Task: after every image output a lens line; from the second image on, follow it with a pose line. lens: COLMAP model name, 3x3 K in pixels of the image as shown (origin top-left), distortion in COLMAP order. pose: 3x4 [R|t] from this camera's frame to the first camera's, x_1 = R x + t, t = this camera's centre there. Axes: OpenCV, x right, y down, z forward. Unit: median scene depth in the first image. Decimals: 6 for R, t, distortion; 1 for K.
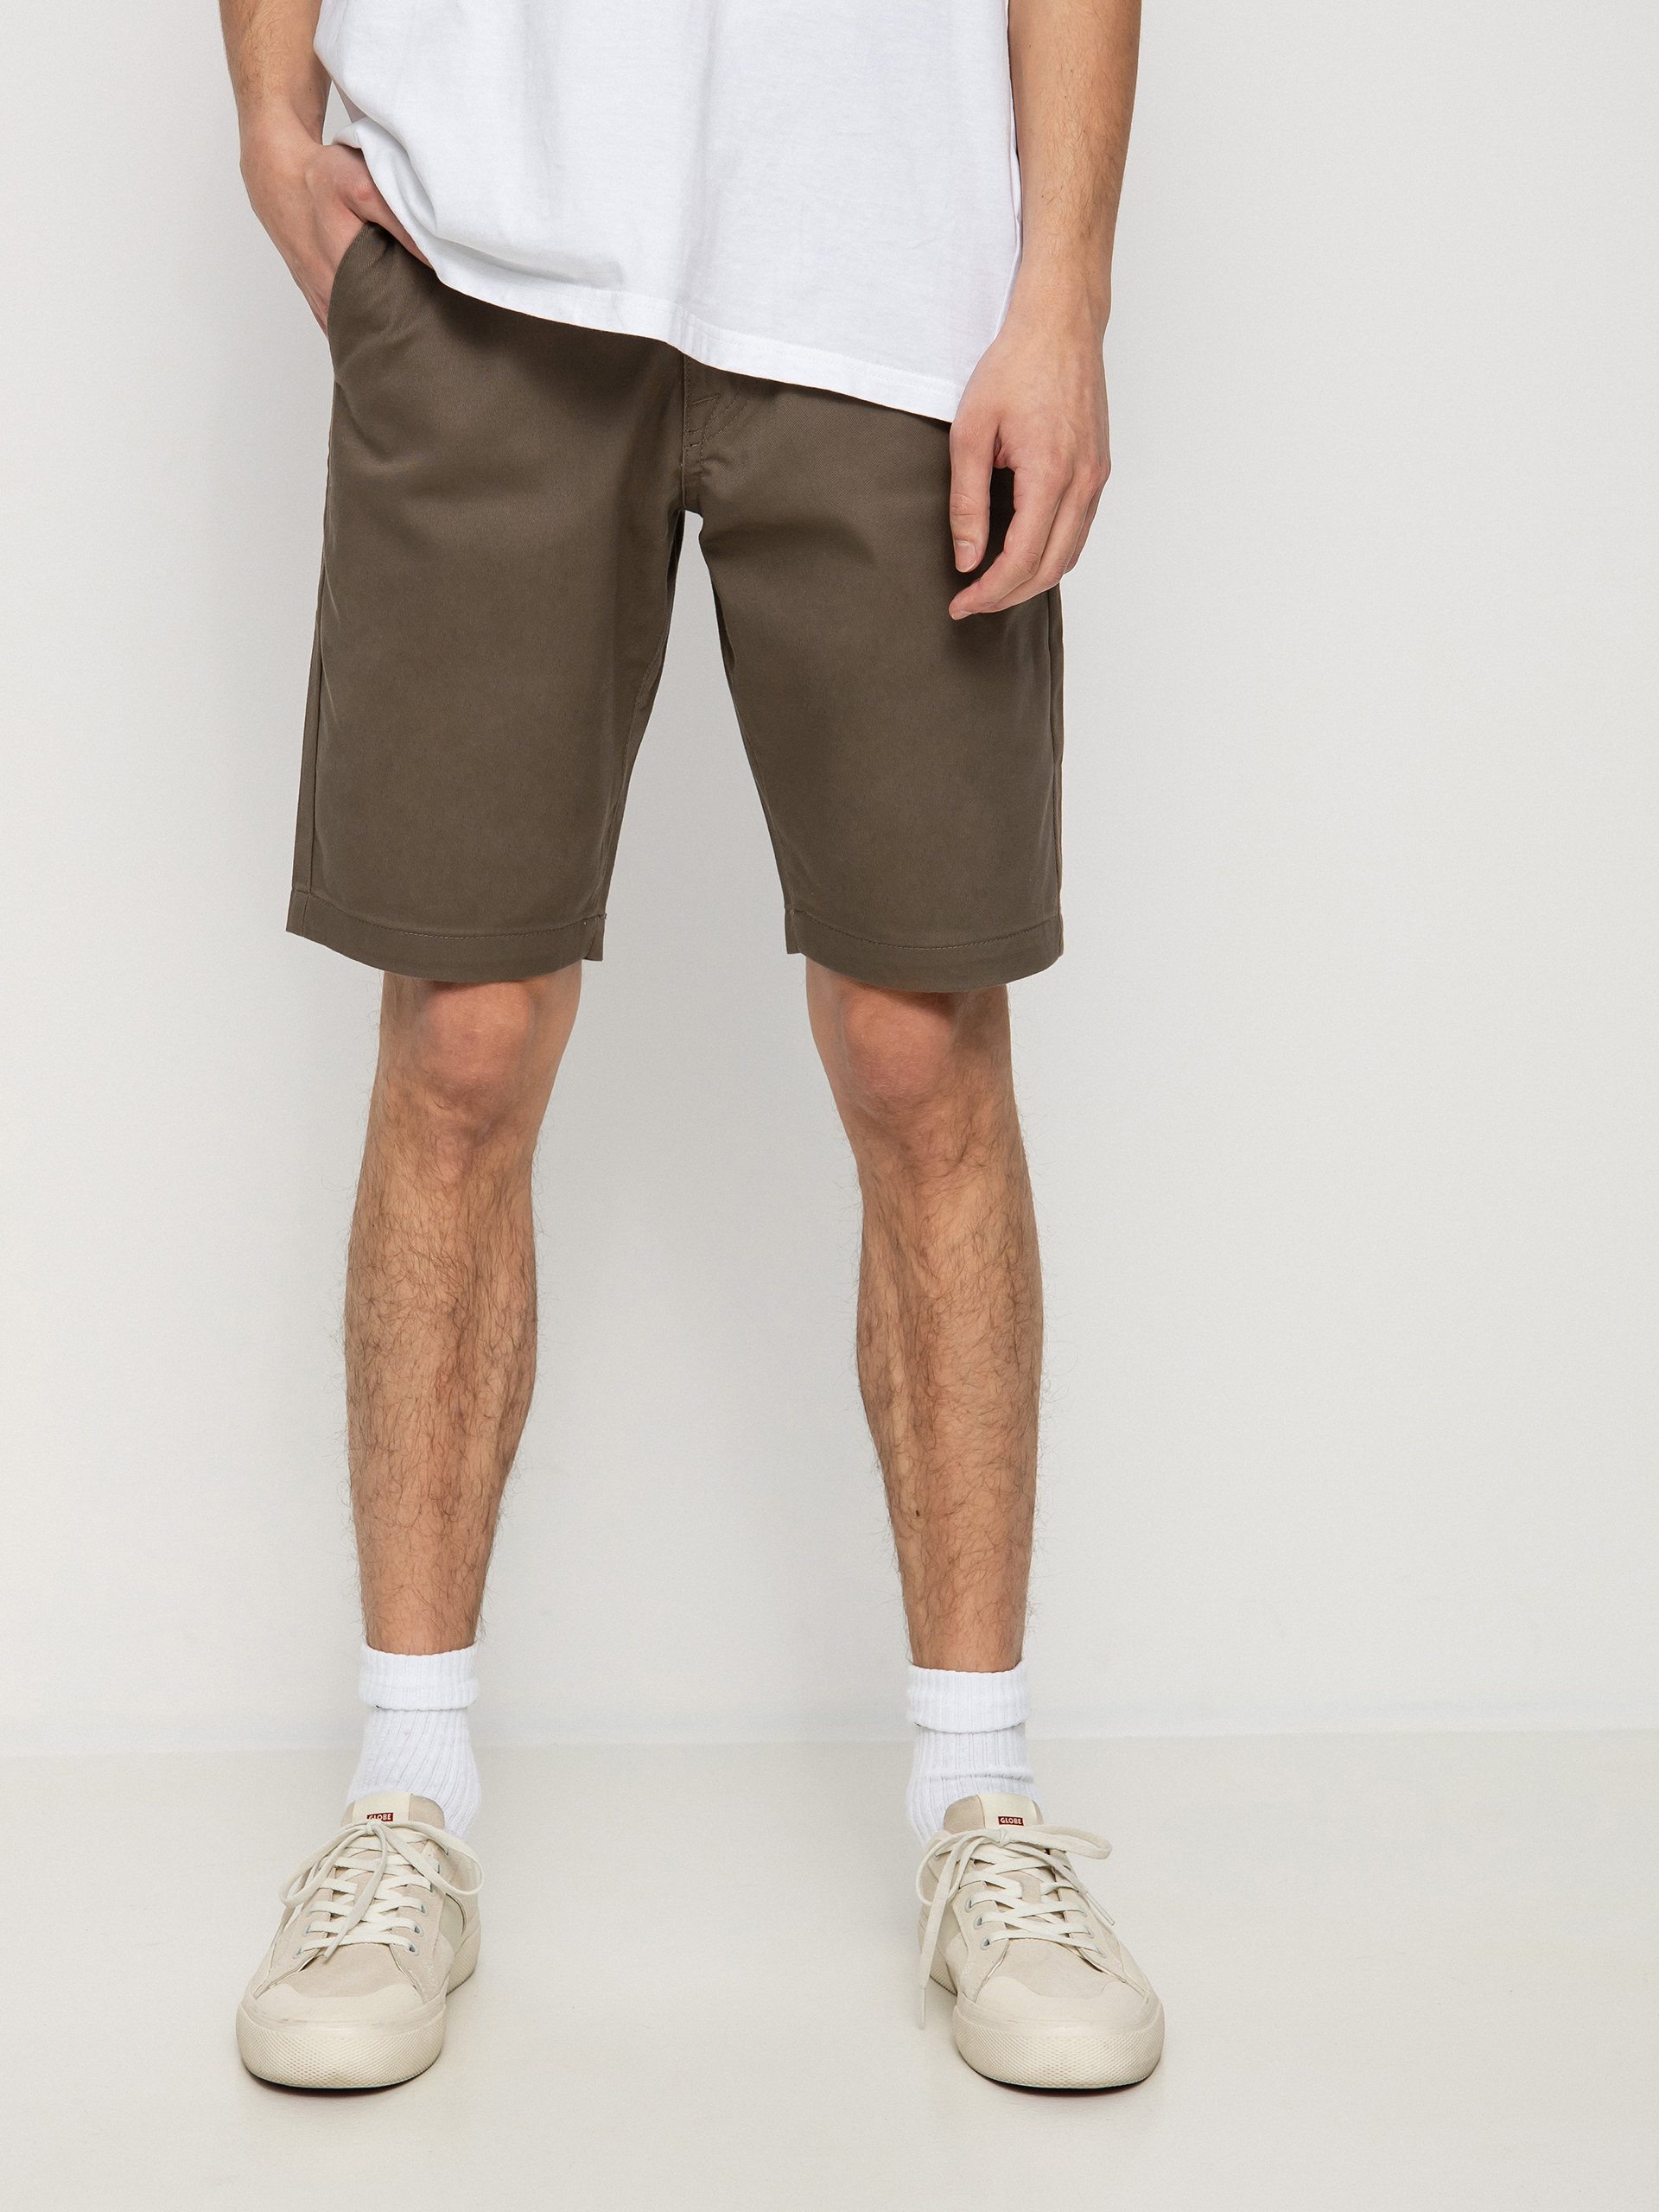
lens RADIAL K [[3563.8, 0, 826.8], [0, 3563.8, 1103.4], [0, 0, 1]] dist [0.025622, 0.000000]
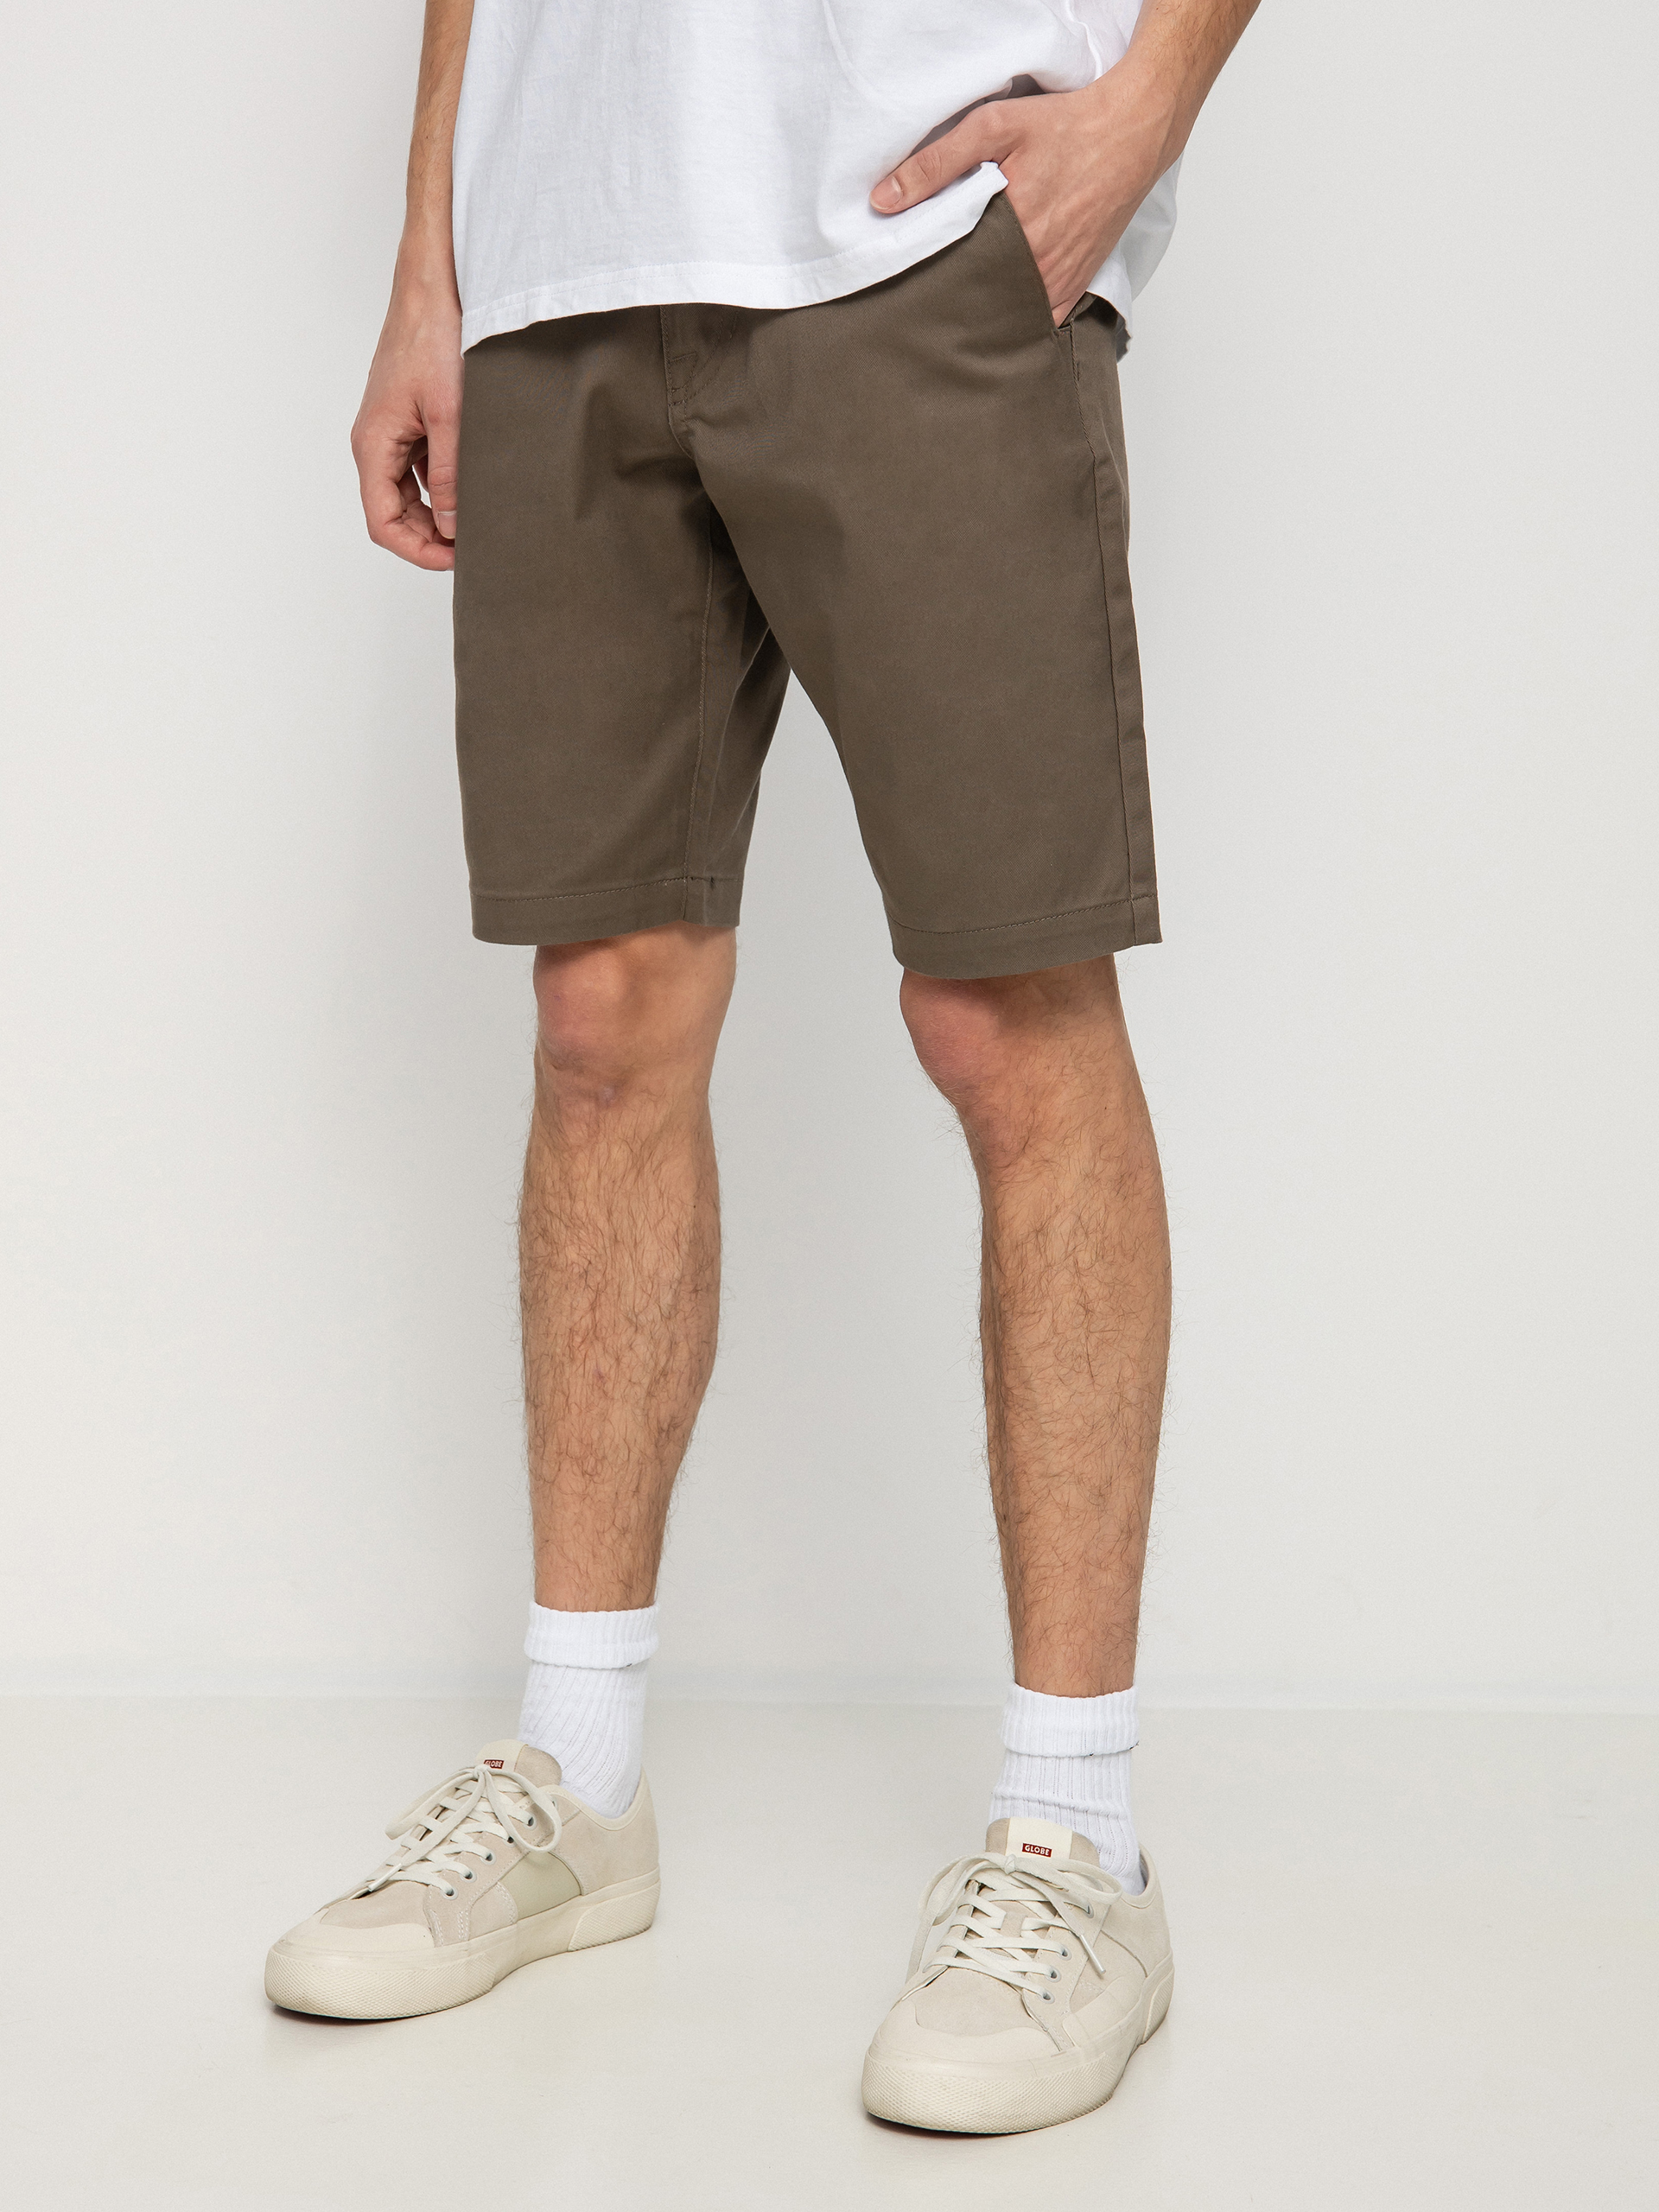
lens RADIAL K [[3563.8, 0, 834.9], [0, 3563.8, 1110.7], [0, 0, 1]] dist [0.025622, 0.000000]
pose [[0.925384, 0.063278, -0.373712, 0.332186], [-0.065218, 0.997843, 0.007466, 0.000343], [0.373378, 0.017464, 0.927515, 0.089136]]
